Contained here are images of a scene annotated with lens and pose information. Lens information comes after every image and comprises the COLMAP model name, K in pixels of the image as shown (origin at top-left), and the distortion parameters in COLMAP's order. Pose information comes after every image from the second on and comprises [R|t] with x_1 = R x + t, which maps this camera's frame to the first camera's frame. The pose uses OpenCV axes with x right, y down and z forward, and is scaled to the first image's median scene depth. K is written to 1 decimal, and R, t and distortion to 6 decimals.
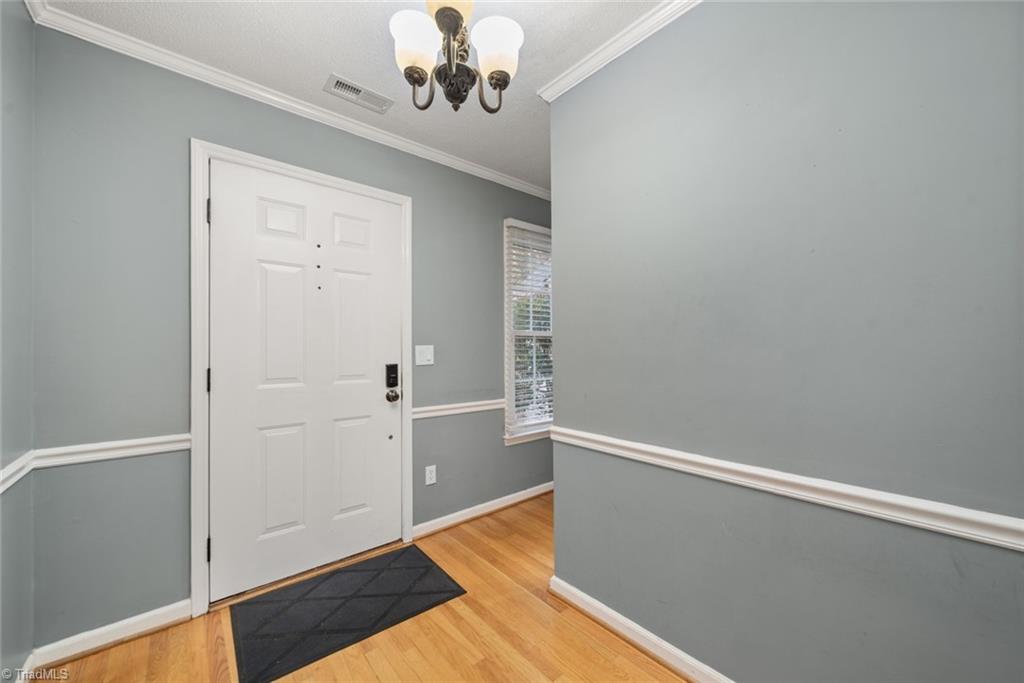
lens RADIAL K [[390.3, 0, 514.4], [0, 390.3, 344.1], [0, 0, 1]] dist [-0.003643, -0.000609]
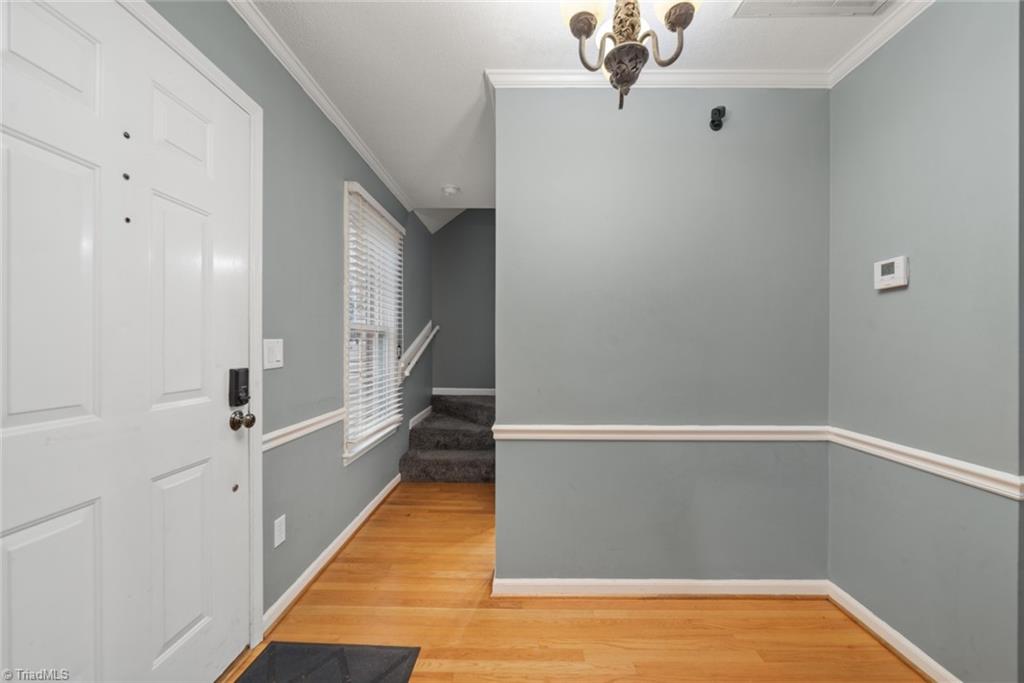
lens RADIAL K [[390.3, 0, 514.9], [0, 390.3, 343.9], [0, 0, 1]] dist [-0.003643, -0.000609]
pose [[0.659221, 0.008367, 0.751903, -0.484997], [-0.014217, 0.999898, 0.001337, 0.005477], [-0.751815, -0.011571, 0.659273, 0.267187]]
